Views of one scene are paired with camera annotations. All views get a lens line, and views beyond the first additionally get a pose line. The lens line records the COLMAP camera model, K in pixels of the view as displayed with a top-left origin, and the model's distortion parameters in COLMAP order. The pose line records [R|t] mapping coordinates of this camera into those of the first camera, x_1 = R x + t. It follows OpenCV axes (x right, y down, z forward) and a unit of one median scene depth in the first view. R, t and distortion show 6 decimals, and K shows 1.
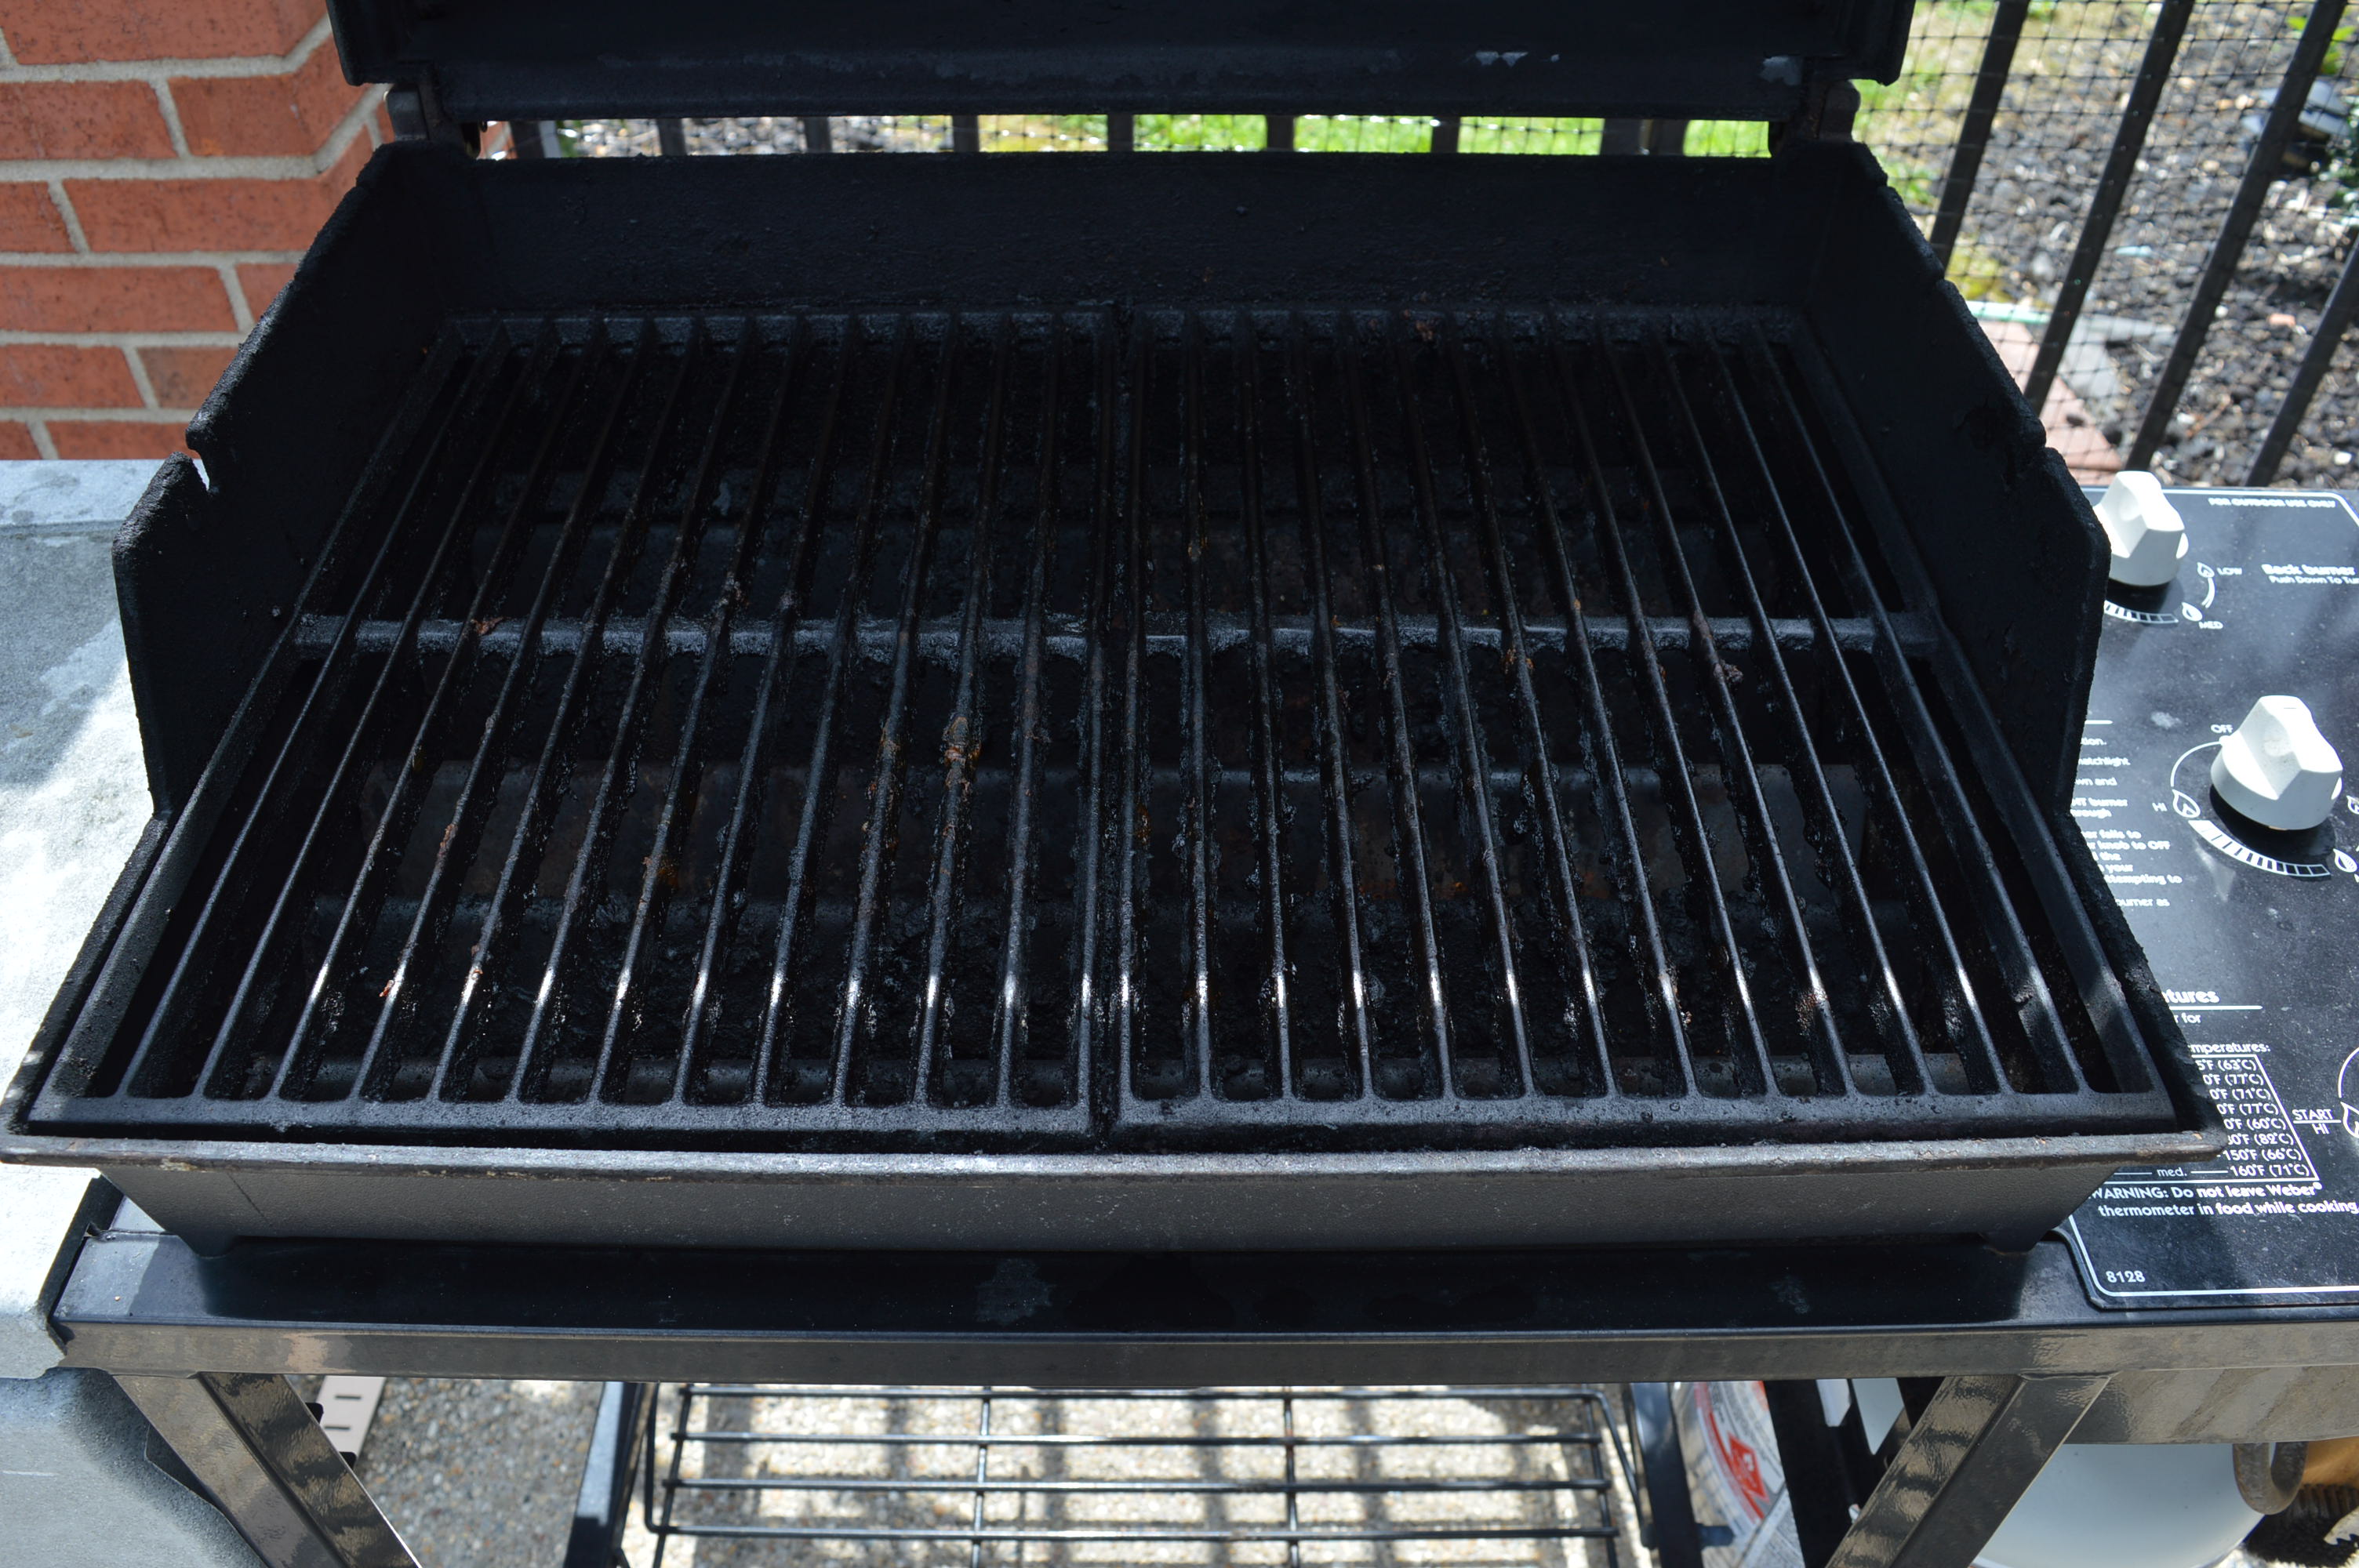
lens RADIAL K [[1863.2, 0, 1178.6], [0, 1863.2, 764.8], [0, 0, 1]] dist [-0.099765, 0.029576]
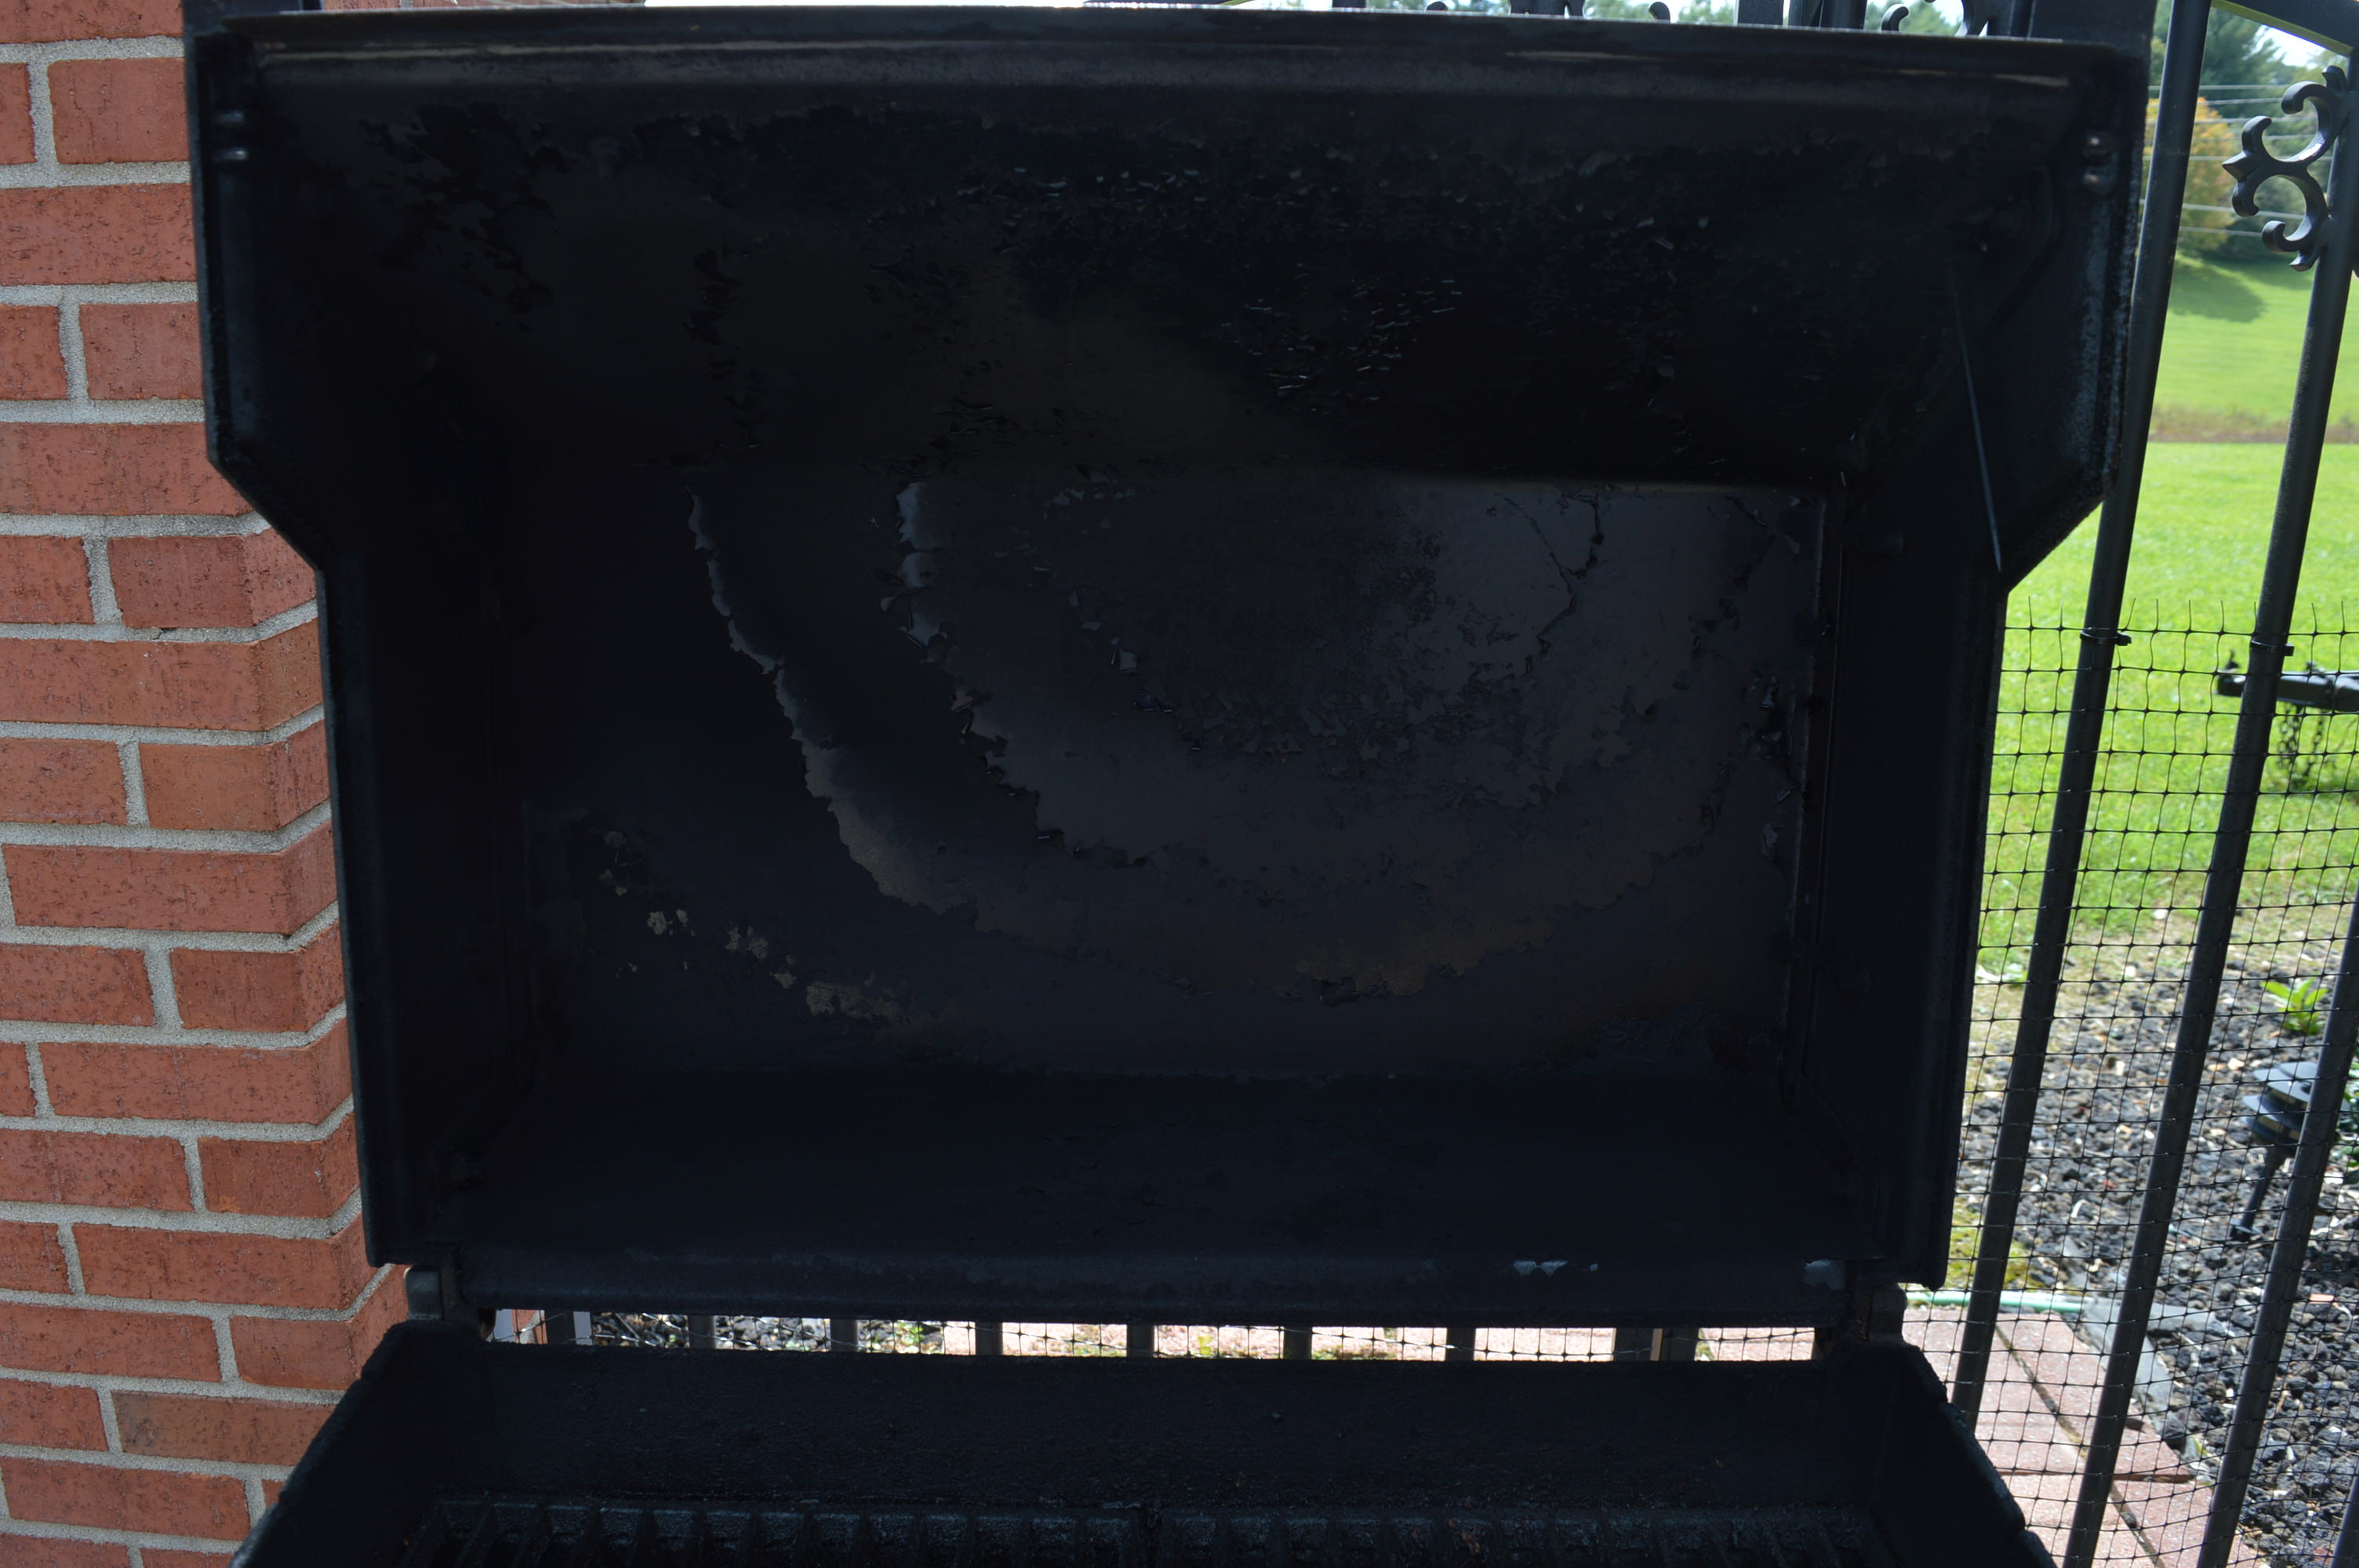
lens RADIAL K [[1863.2, 0, 1172.1], [0, 1863.2, 705.7], [0, 0, 1]] dist [-0.099765, 0.029576]
pose [[0.999929, 0.010303, -0.006044, -0.017698], [-0.011931, 0.886001, -0.463529, -0.179015], [0.000580, 0.463568, 0.886061, -0.017447]]
